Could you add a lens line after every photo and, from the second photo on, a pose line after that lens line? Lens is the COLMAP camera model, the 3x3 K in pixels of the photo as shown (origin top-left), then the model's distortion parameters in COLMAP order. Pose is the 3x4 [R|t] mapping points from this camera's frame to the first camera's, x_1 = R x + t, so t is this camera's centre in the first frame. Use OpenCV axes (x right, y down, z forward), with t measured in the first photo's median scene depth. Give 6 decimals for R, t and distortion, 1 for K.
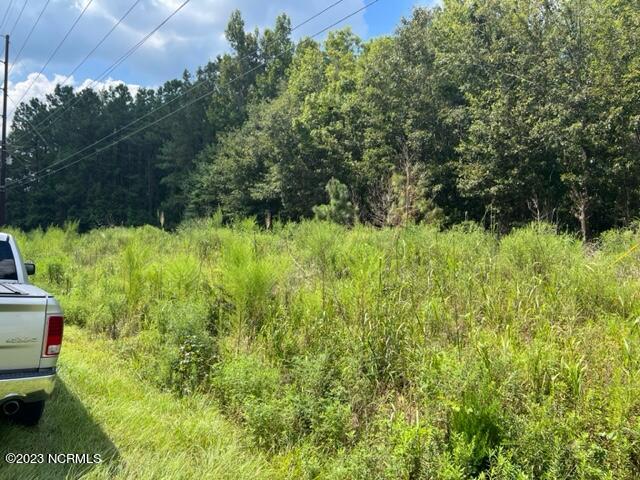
lens RADIAL K [[494.9, 0, 320.5], [0, 494.9, 241.8], [0, 0, 1]] dist [0.000021, -0.005408]
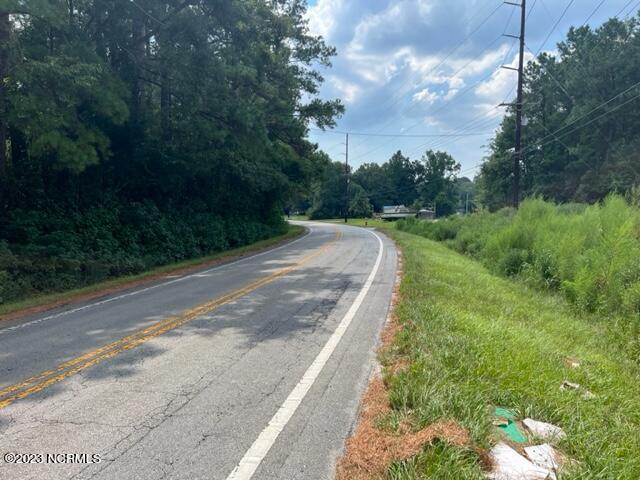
lens RADIAL K [[484.6, 0, 320.9], [0, 484.6, 241.7], [0, 0, 1]] dist [0.006789, -0.026032]
pose [[0.614444, 0.032262, -0.788301, -0.132519], [0.013001, 0.998614, 0.051003, -0.002017], [0.788854, -0.041587, 0.613172, 0.145710]]
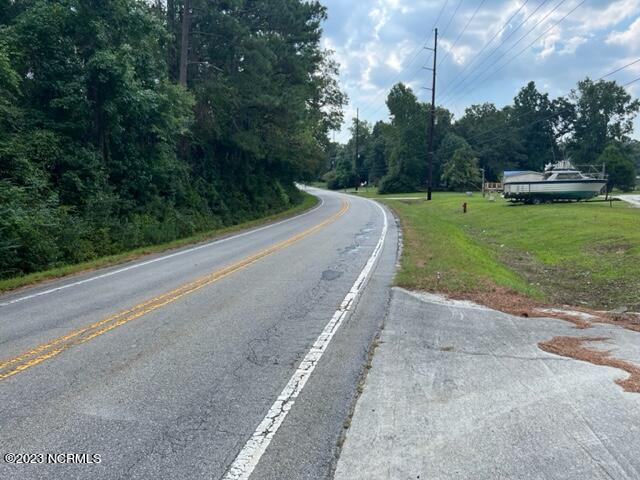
lens RADIAL K [[484.6, 0, 320.3], [0, 484.6, 242.0], [0, 0, 1]] dist [0.006789, -0.026032]
pose [[0.427238, 0.094639, -0.899172, -0.764421], [0.009129, 0.994004, 0.108958, -0.005400], [0.904093, -0.054760, 0.423813, 0.767273]]
